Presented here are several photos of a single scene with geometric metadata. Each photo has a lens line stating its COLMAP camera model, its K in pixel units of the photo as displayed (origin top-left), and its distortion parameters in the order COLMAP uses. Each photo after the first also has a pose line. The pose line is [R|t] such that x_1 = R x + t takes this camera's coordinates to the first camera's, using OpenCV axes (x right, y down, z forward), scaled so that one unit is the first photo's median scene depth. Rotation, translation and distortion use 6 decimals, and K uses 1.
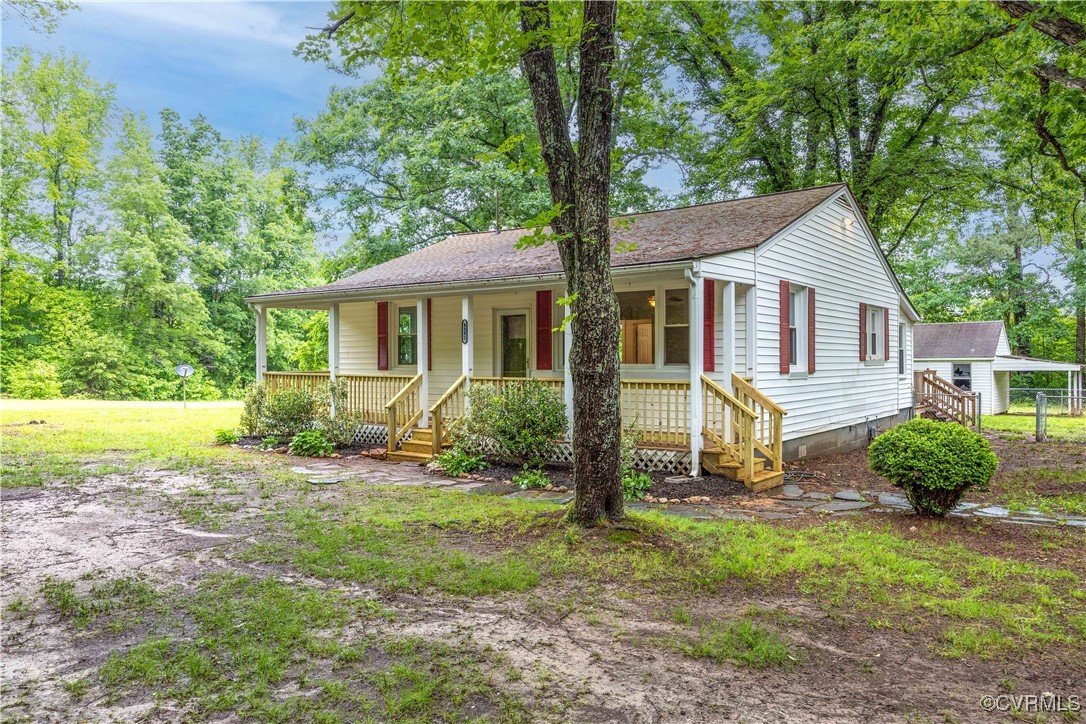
lens RADIAL K [[780.0, 0, 565.4], [0, 780.0, 361.4], [0, 0, 1]] dist [-0.007495, -0.001382]
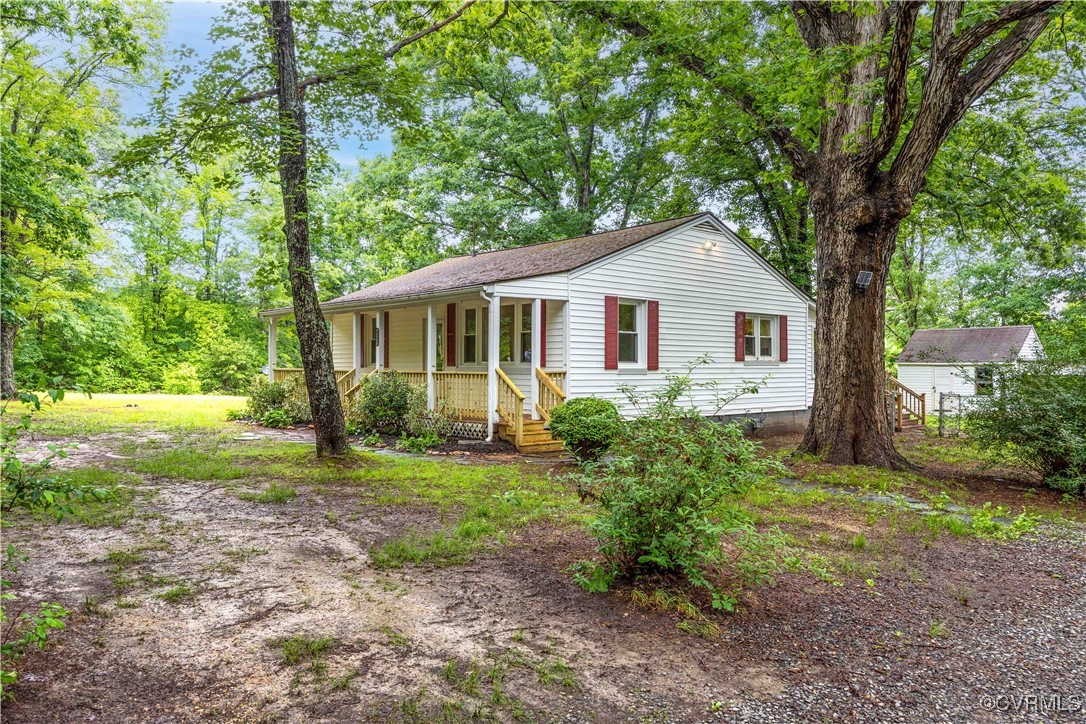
lens RADIAL K [[796.3, 0, 572.9], [0, 796.3, 362.4], [0, 0, 1]] dist [0.001315, 0.000277]
pose [[0.980602, 0.002820, -0.195987, 0.286074], [-0.004359, 0.999963, -0.007422, 0.008677], [0.195959, 0.008133, 0.980578, -0.170955]]
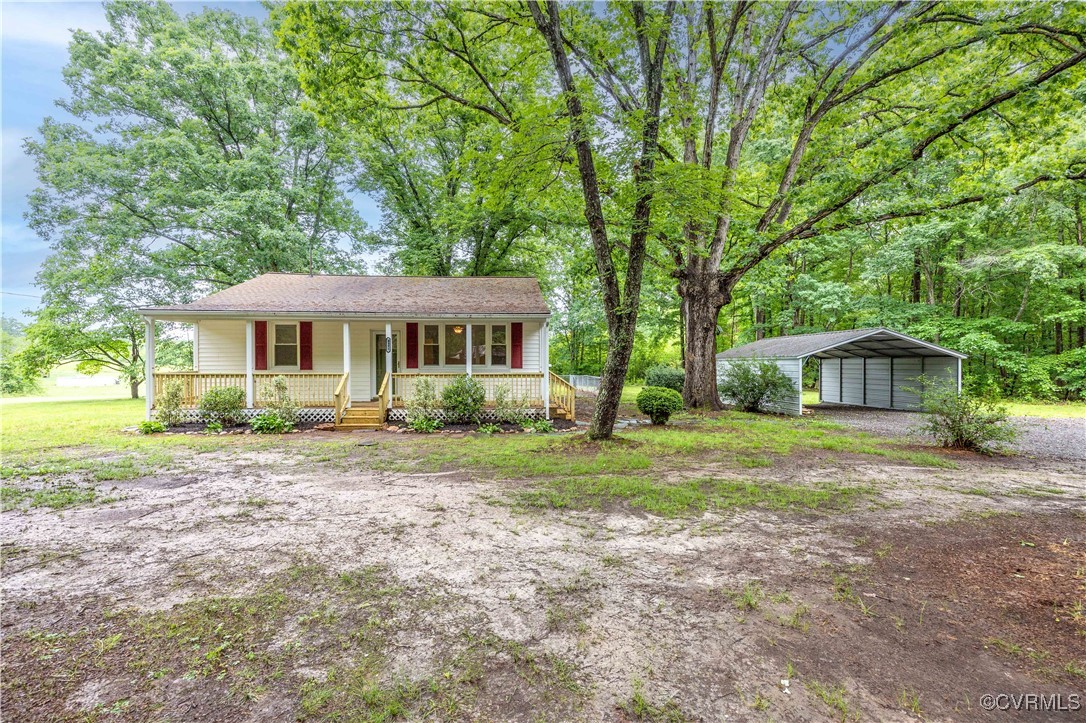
lens RADIAL K [[463.3, 0, 543.2], [0, 463.3, 365.4], [0, 0, 1]] dist [-0.015419, -0.000669]
pose [[0.741201, -0.005036, 0.671264, -0.319863], [0.000157, 0.999973, 0.007329, -0.002064], [-0.671283, -0.005327, 0.741182, 0.053386]]
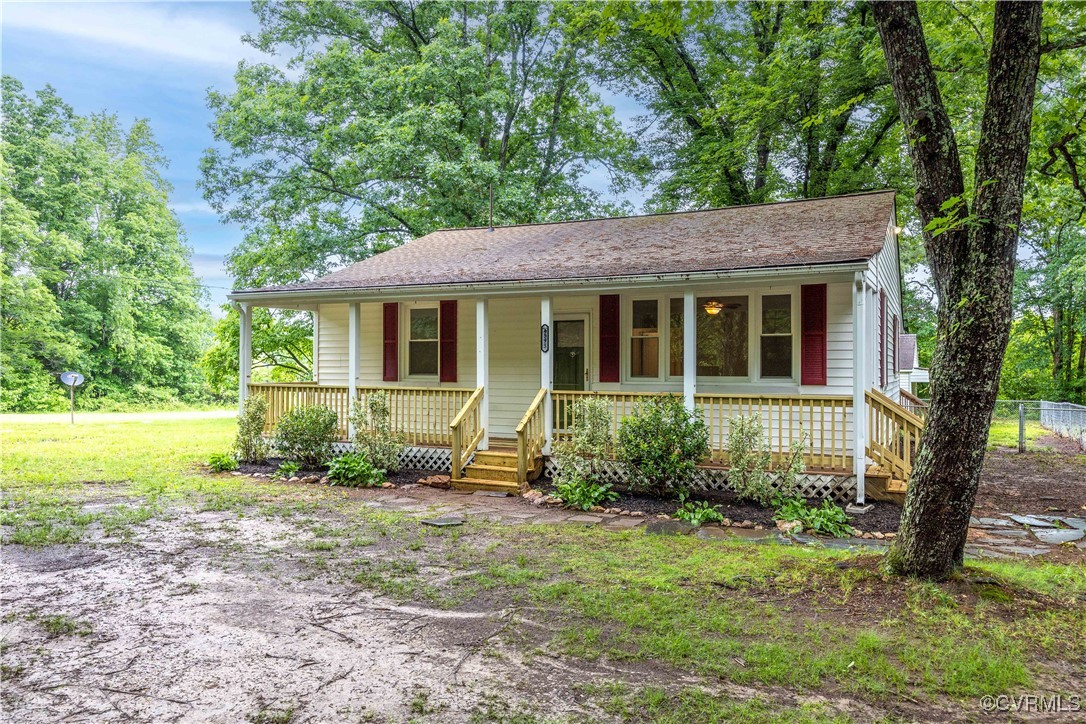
lens RADIAL K [[780.0, 0, 551.2], [0, 780.0, 360.1], [0, 0, 1]] dist [-0.007495, -0.001382]
pose [[0.982646, 0.009046, 0.185270, -0.170976], [-0.006758, 0.999893, -0.012974, -0.001650], [-0.185368, 0.011497, 0.982602, 0.091356]]
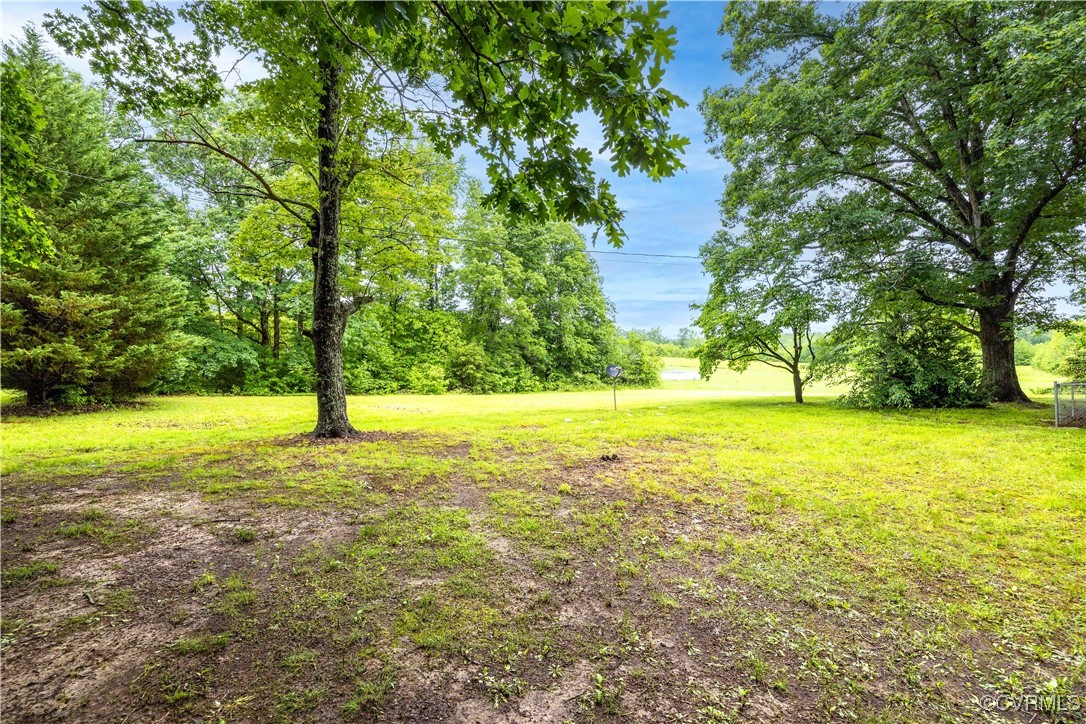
lens RADIAL K [[489.4, 0, 541.8], [0, 489.4, 363.5], [0, 0, 1]] dist [0.000523, 0.000001]
pose [[0.963695, -0.022903, -0.266020, -0.517567], [0.024677, 0.999690, 0.003326, -0.000600], [0.265862, -0.009769, 0.963962, 0.482632]]
